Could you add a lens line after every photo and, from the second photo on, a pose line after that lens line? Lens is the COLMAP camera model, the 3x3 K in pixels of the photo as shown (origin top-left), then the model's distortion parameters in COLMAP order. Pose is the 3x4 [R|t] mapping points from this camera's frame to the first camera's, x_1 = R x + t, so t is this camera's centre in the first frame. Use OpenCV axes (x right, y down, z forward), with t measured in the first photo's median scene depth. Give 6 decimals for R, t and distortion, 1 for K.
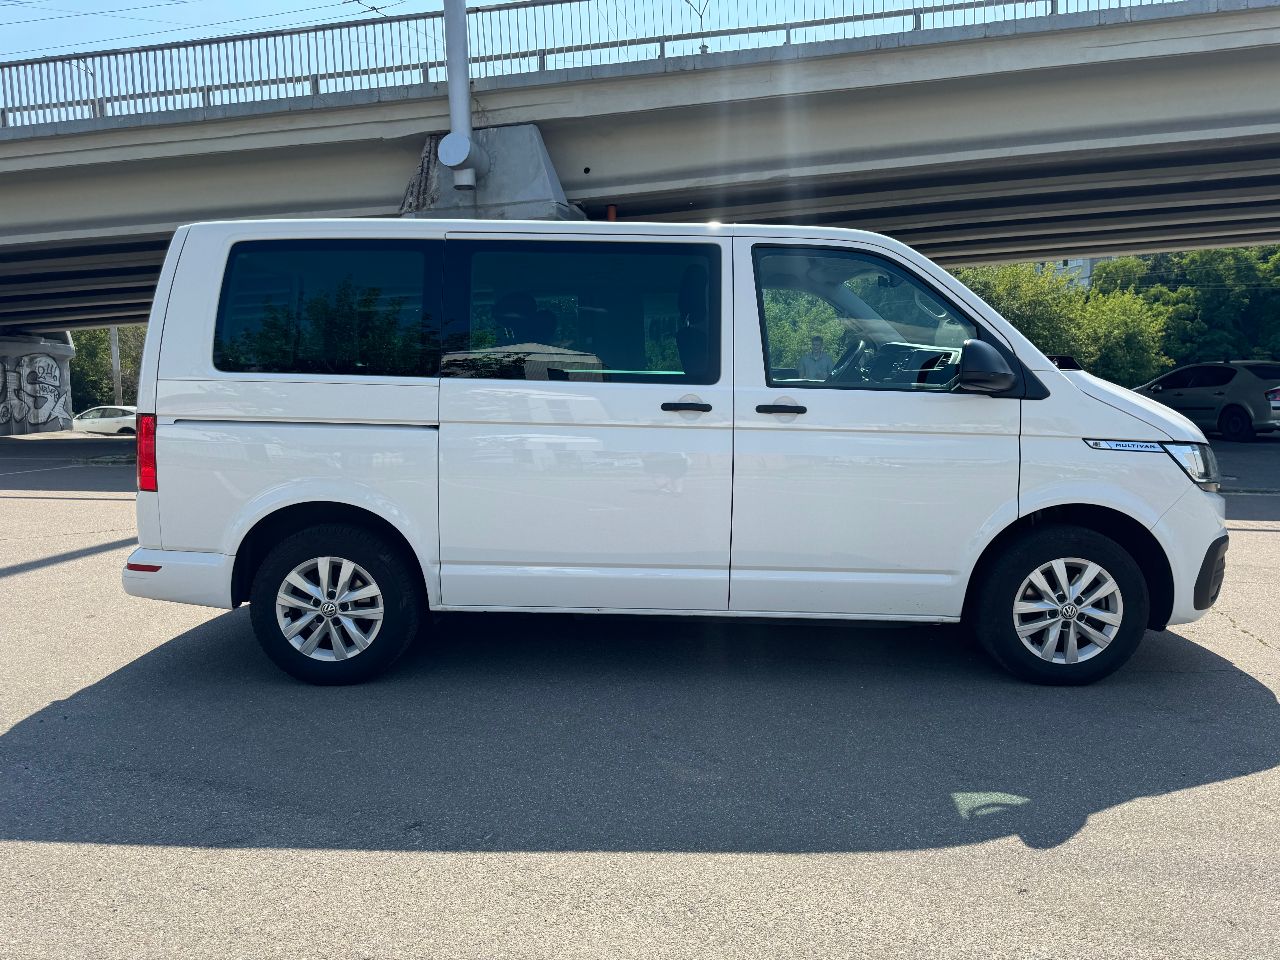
lens RADIAL K [[911.3, 0, 640.0], [0, 911.3, 480.0], [0, 0, 1]] dist [0.044761, -0.046532]
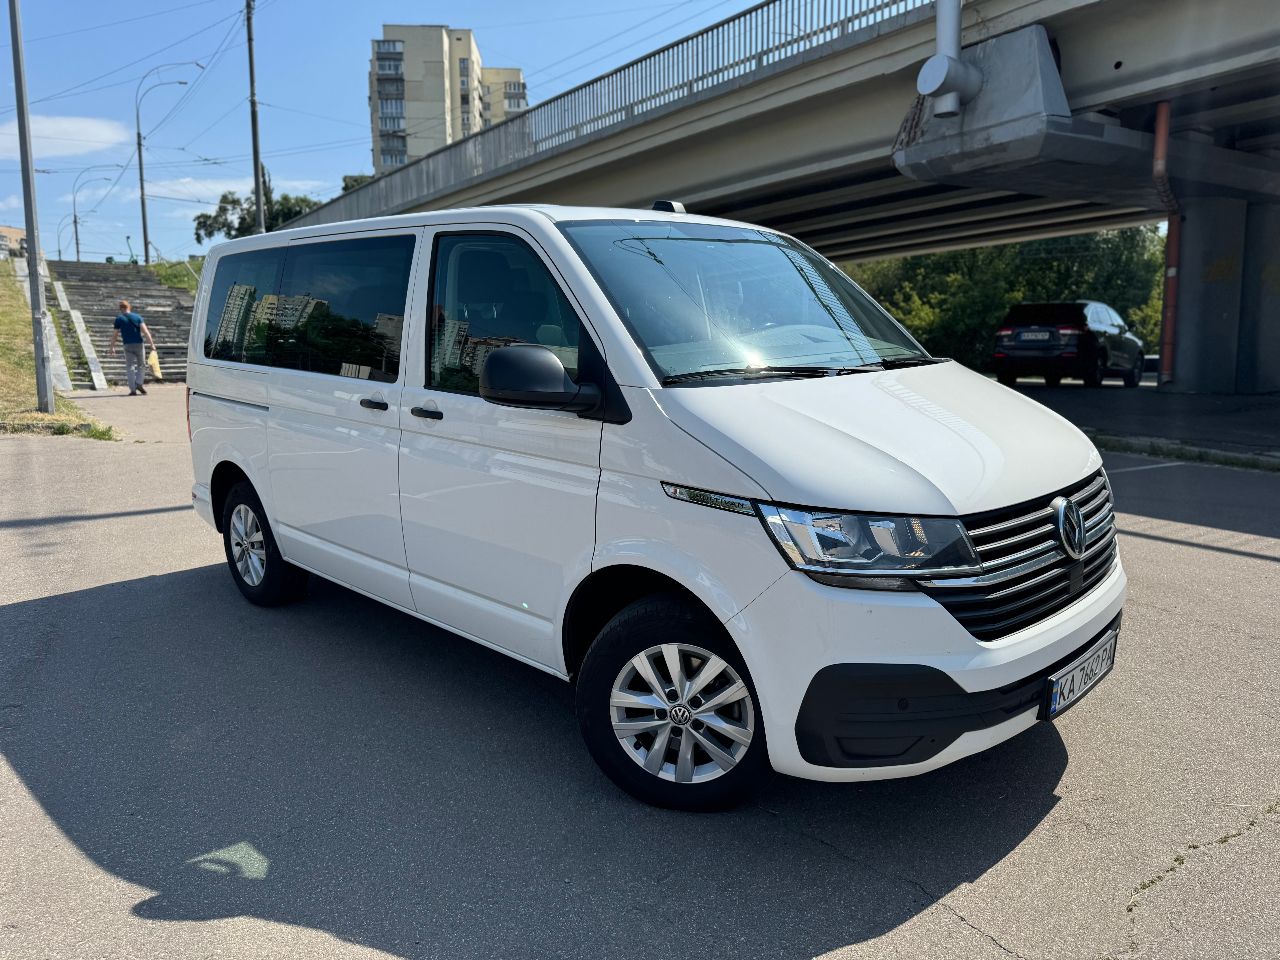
lens RADIAL K [[916.5, 0, 638.2], [0, 916.5, 480.5], [0, 0, 1]] dist [0.008075, -0.001744]
pose [[0.719637, 0.114175, -0.684899, 0.903580], [-0.063249, 0.993066, 0.099091, -0.109562], [0.691464, -0.027990, 0.721868, 0.438878]]
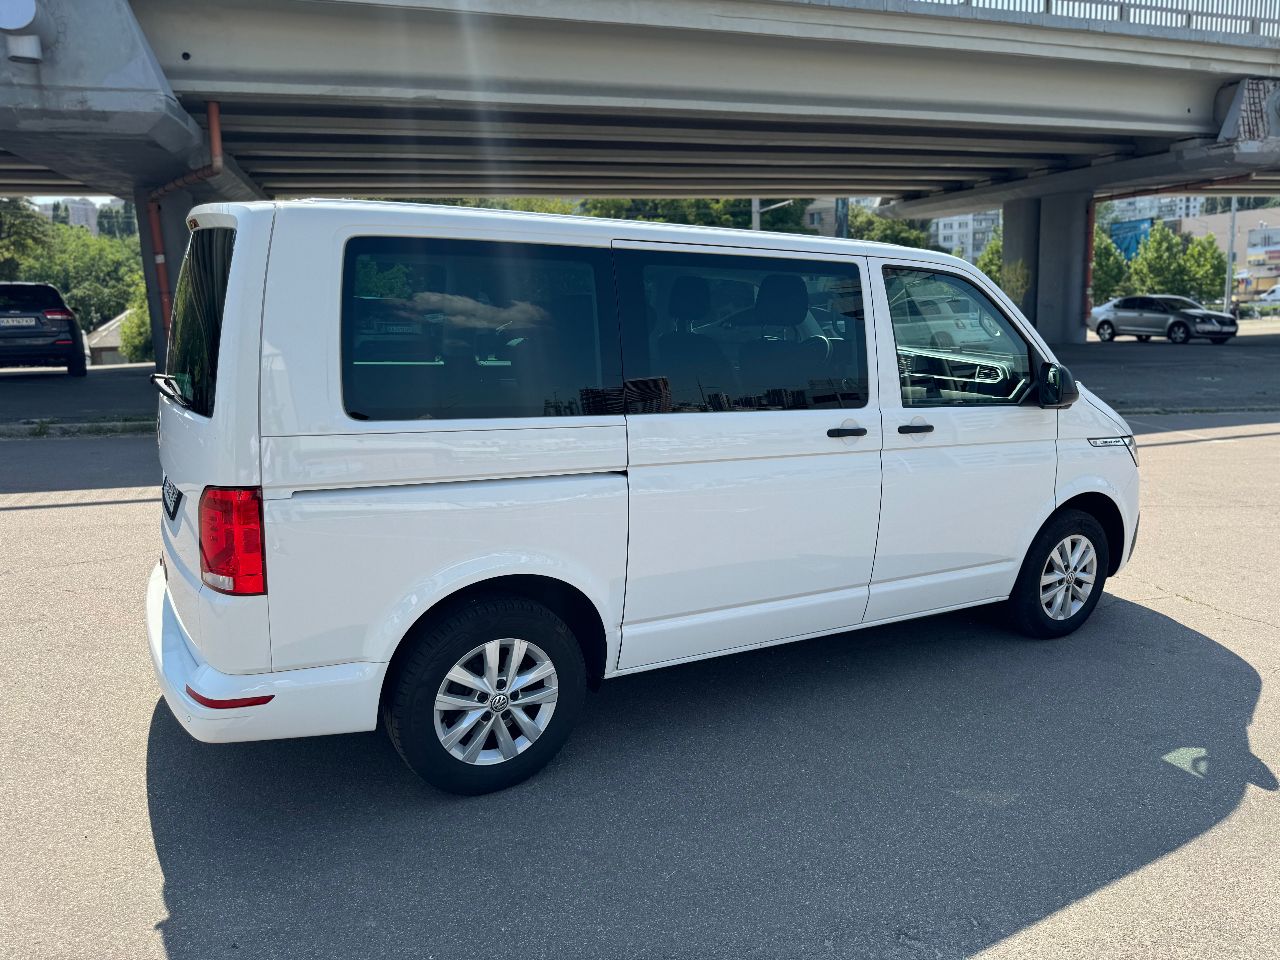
lens RADIAL K [[912.4, 0, 649.8], [0, 912.4, 476.1], [0, 0, 1]] dist [0.030833, -0.029545]
pose [[0.852744, -0.084864, 0.515388, -0.614007], [0.037326, 0.994091, 0.101930, -0.134366], [-0.520993, -0.067683, 0.850873, 0.243967]]
